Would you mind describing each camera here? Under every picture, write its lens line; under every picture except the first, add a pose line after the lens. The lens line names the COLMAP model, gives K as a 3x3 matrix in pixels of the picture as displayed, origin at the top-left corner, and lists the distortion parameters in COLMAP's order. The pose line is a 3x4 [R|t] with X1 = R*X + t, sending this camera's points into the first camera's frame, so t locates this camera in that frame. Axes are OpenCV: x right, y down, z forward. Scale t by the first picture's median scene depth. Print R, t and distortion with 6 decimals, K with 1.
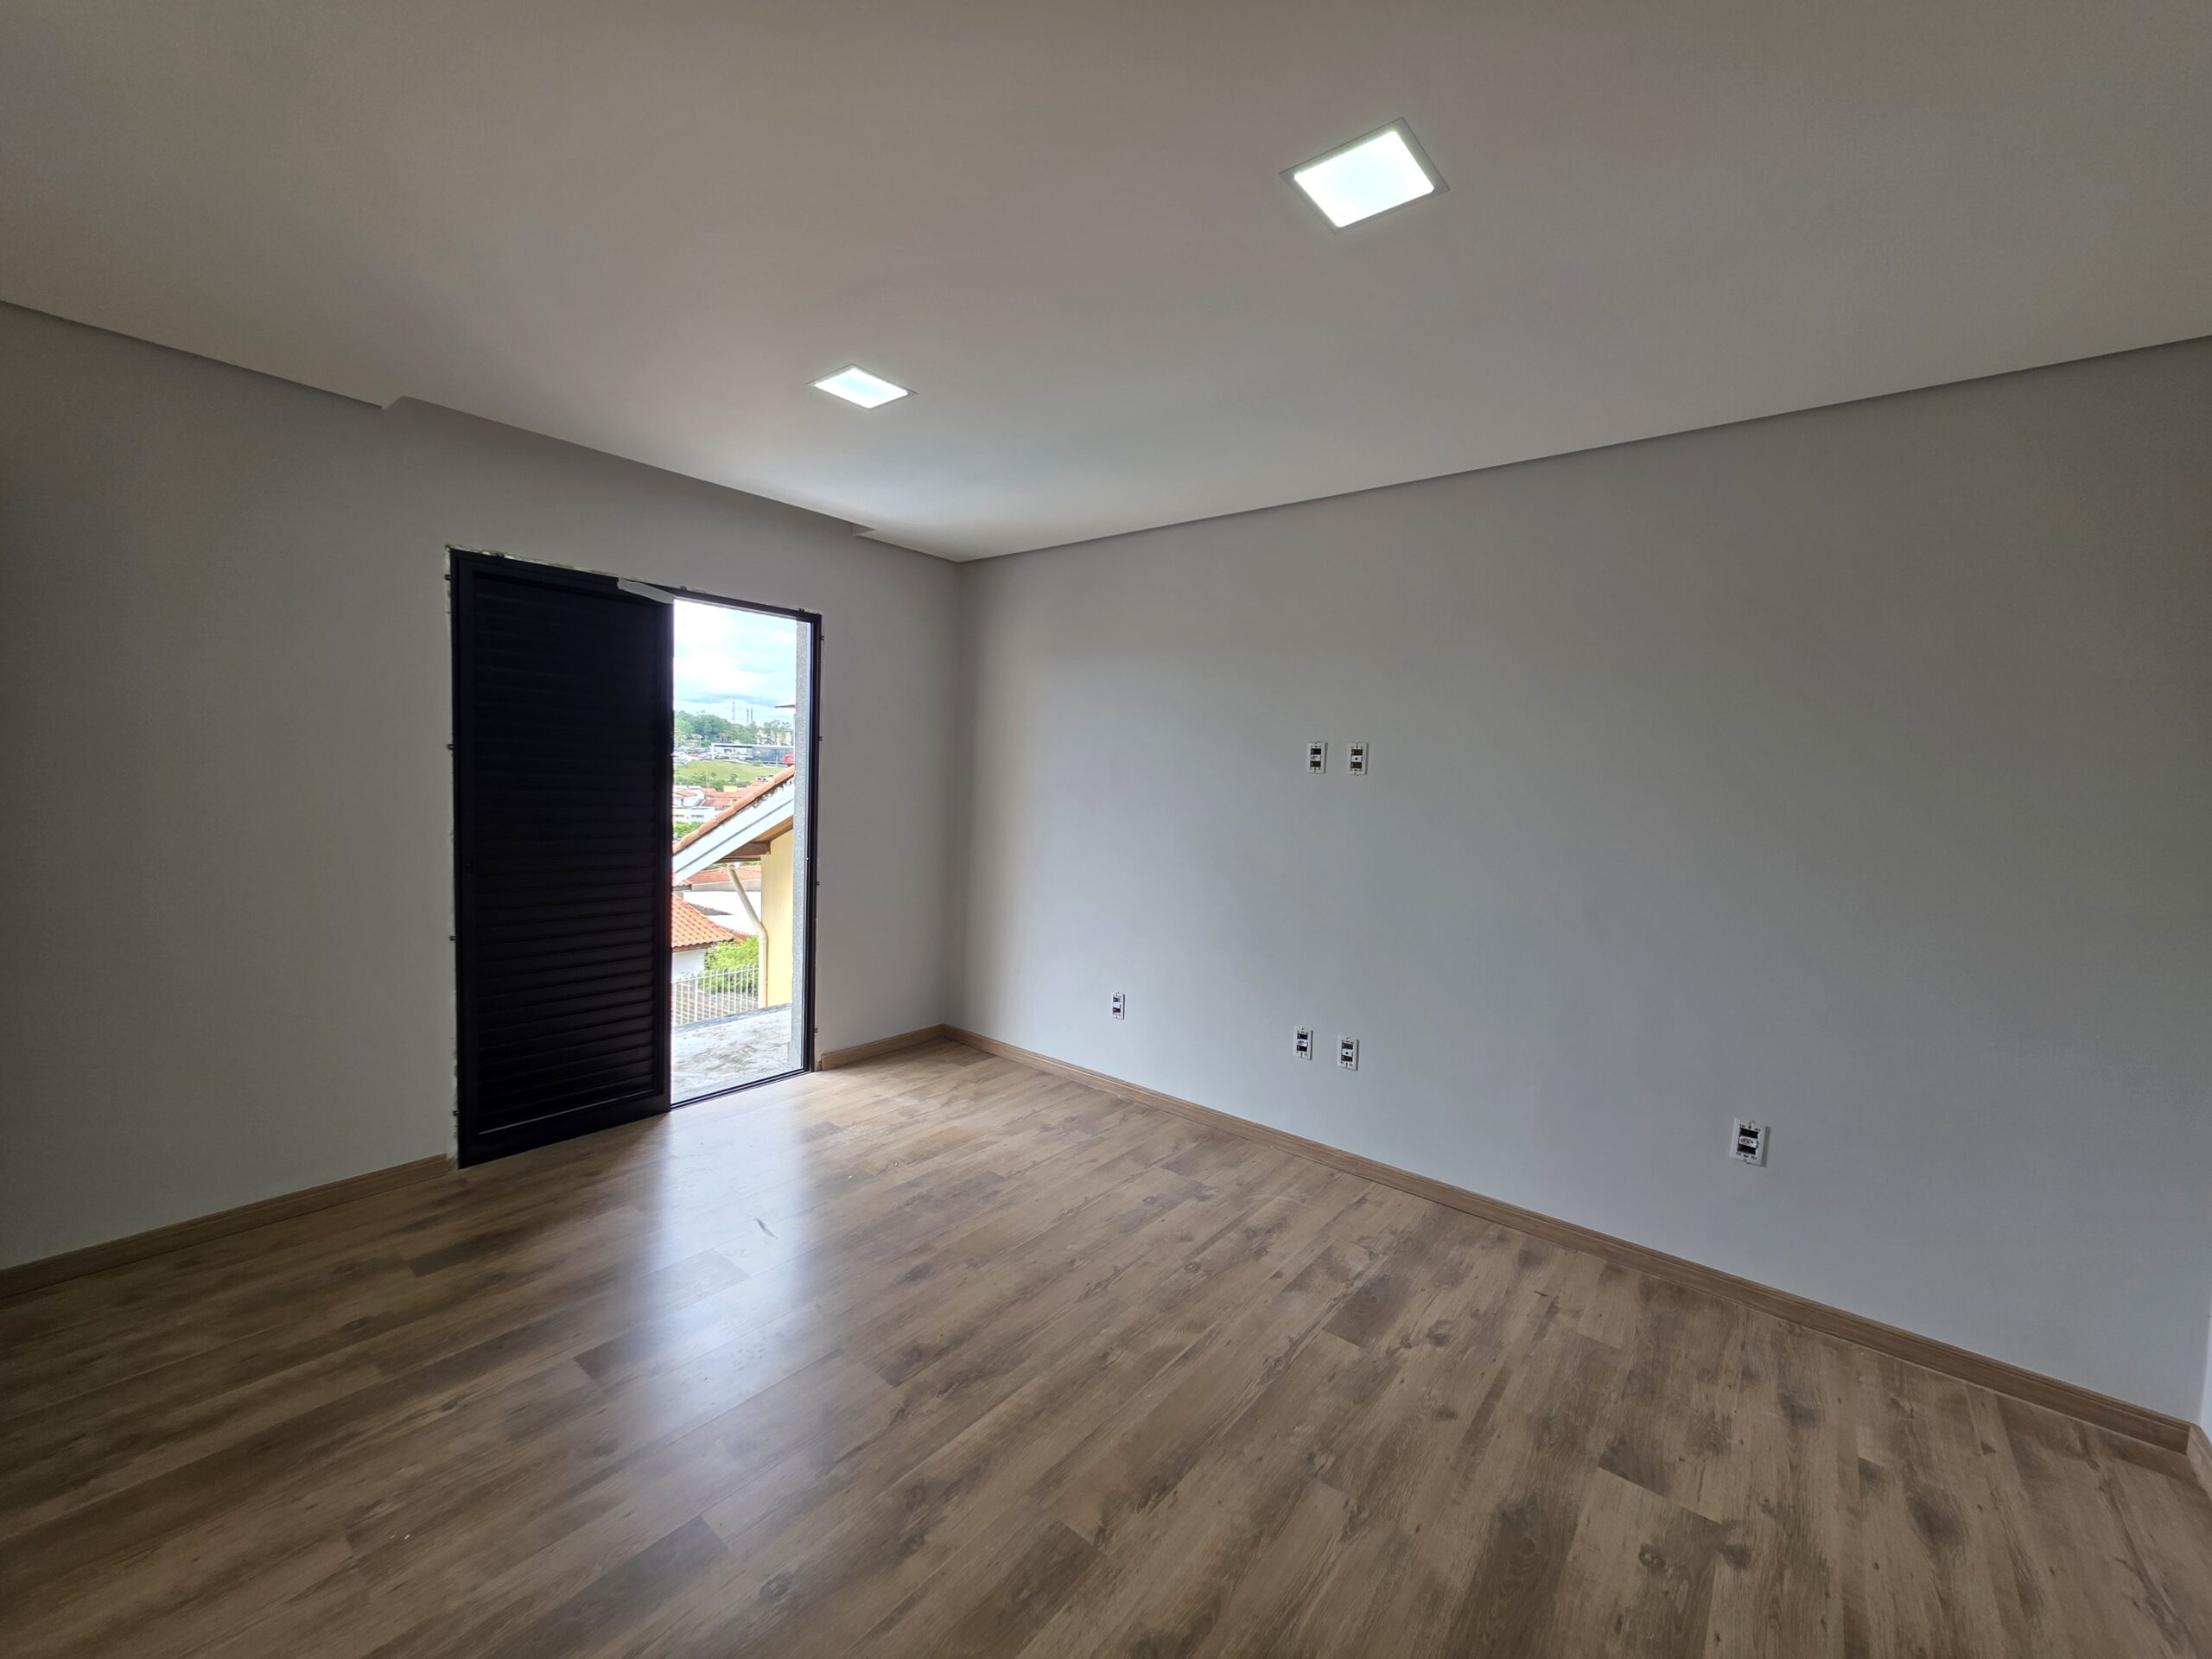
lens RADIAL K [[884.7, 0, 1106.0], [0, 884.7, 832.4], [0, 0, 1]] dist [0.002873, 0.000100]
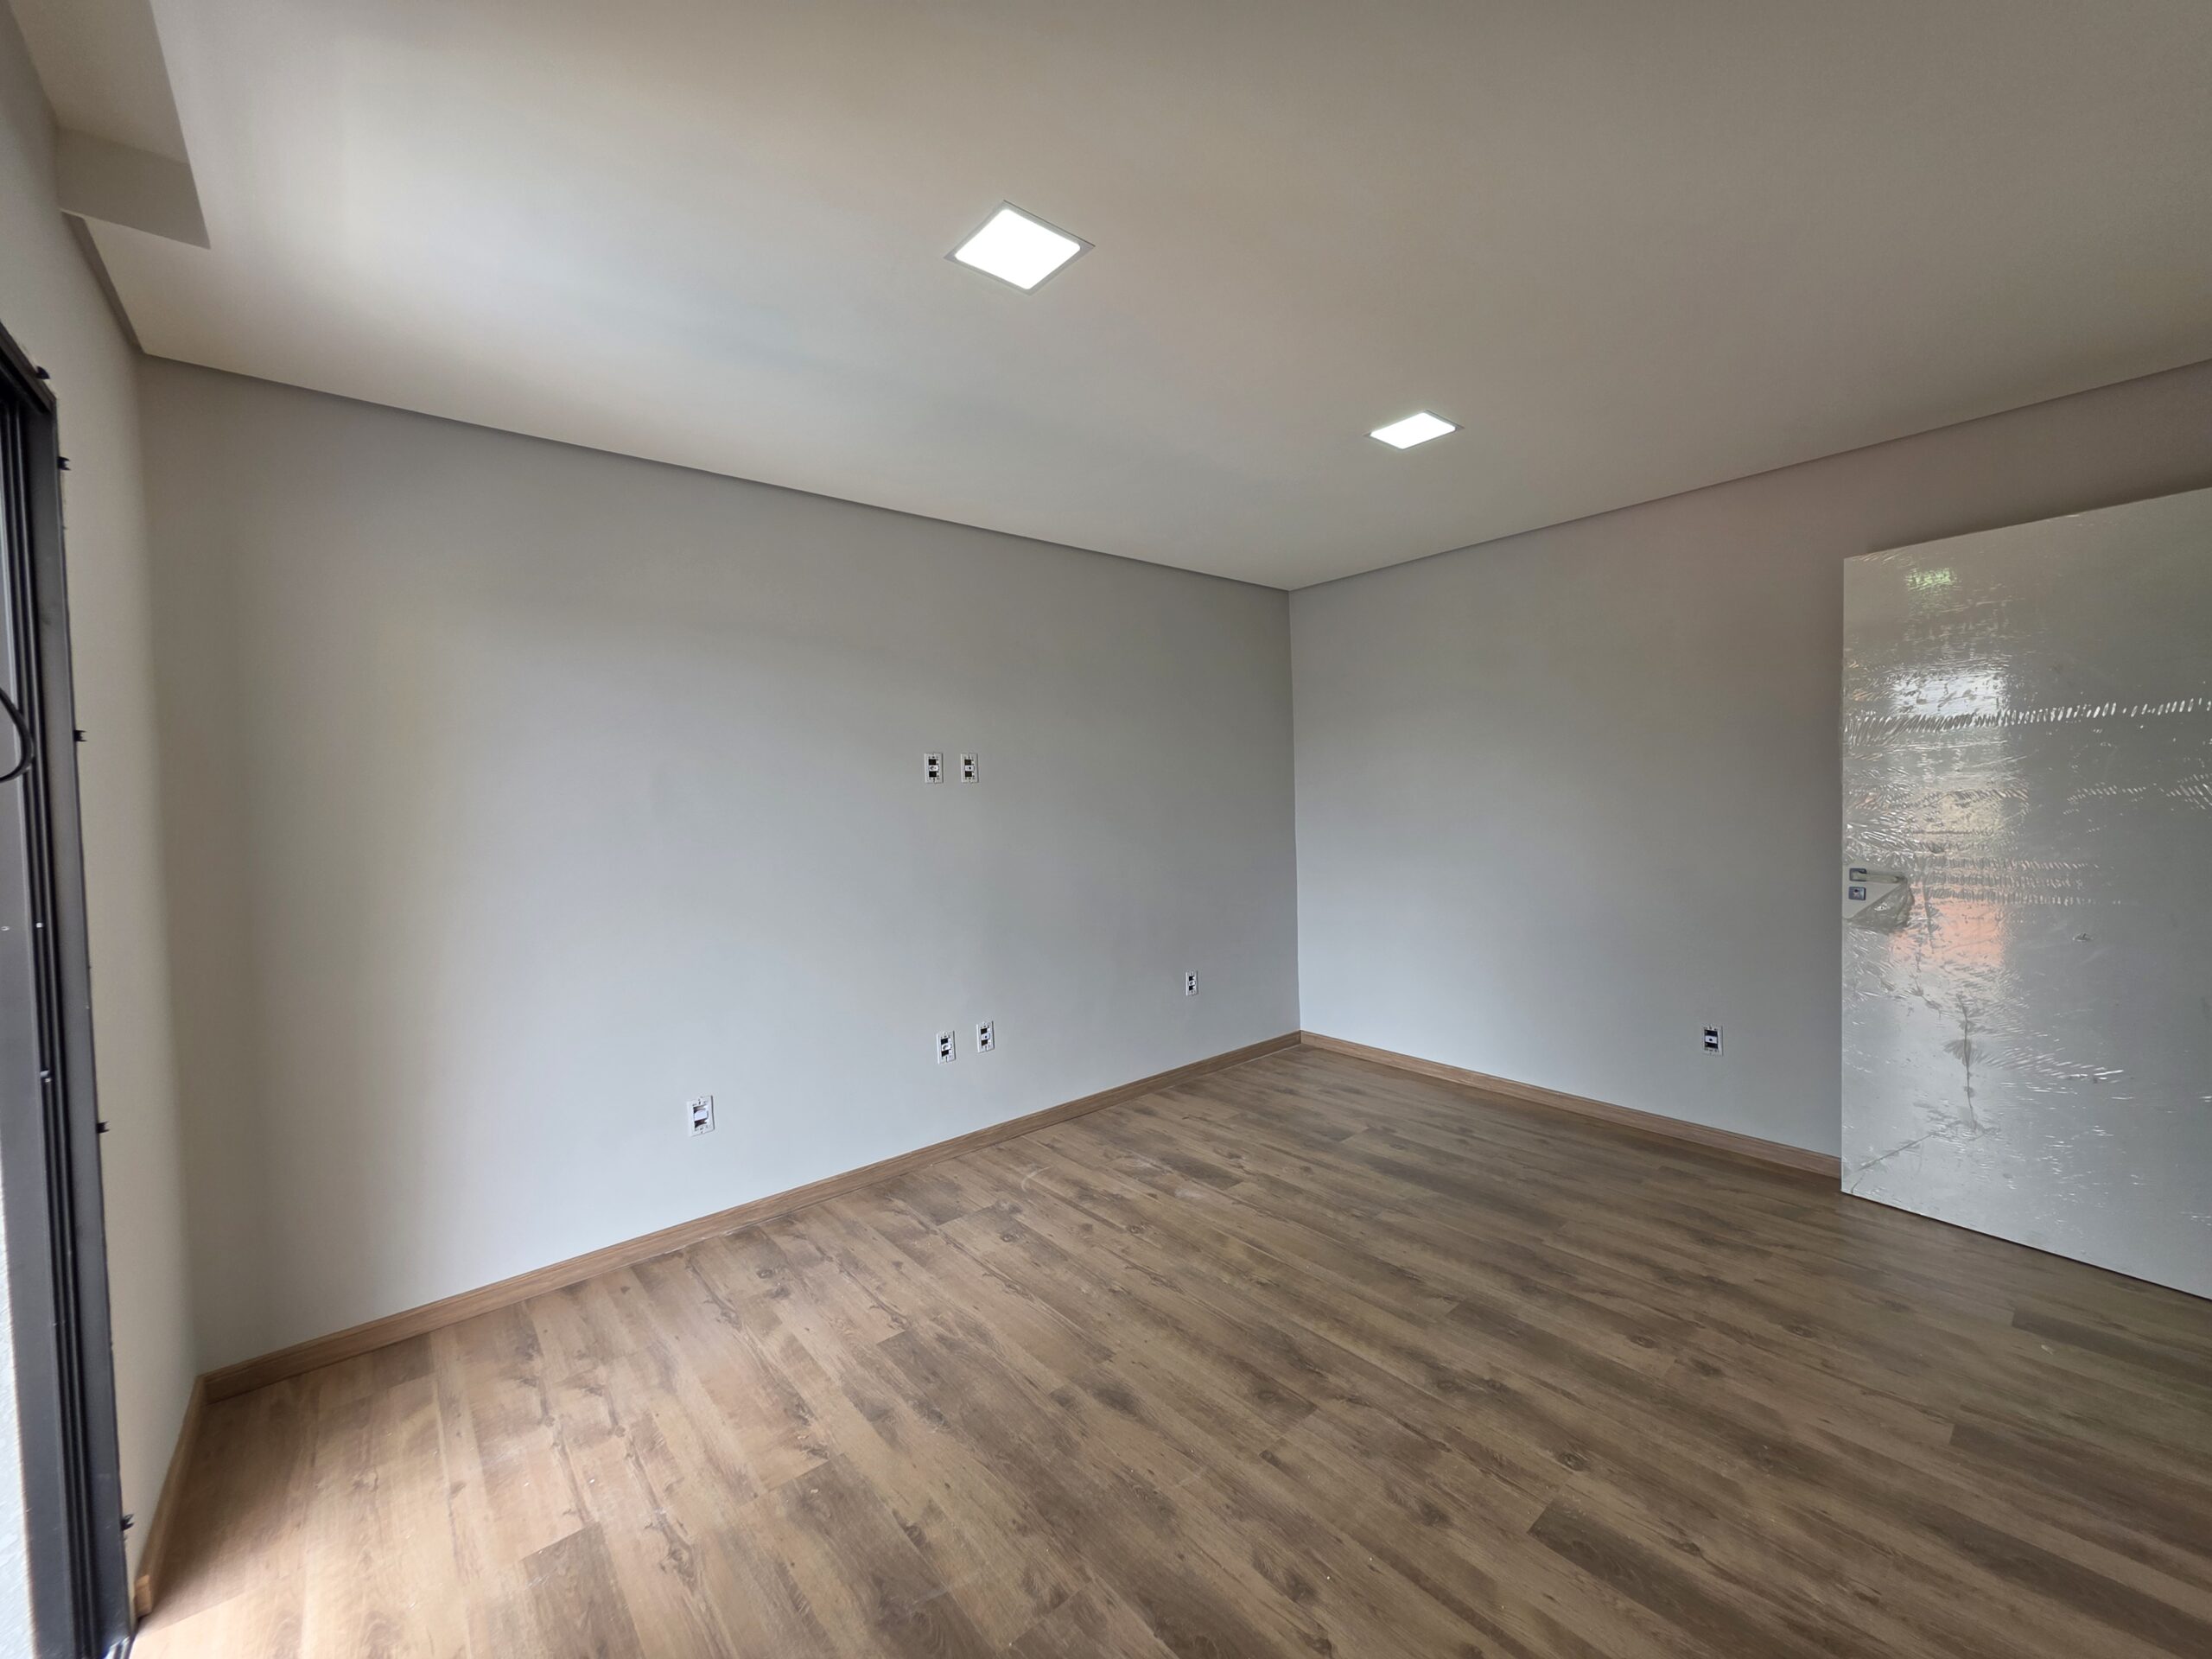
lens RADIAL K [[884.7, 0, 1106.4], [0, 884.7, 825.4], [0, 0, 1]] dist [0.002873, 0.000100]
pose [[0.176681, -0.075137, 0.981396, -0.894816], [0.108206, 0.992521, 0.056508, -0.065845], [-0.978302, 0.096209, 0.183490, 0.745259]]
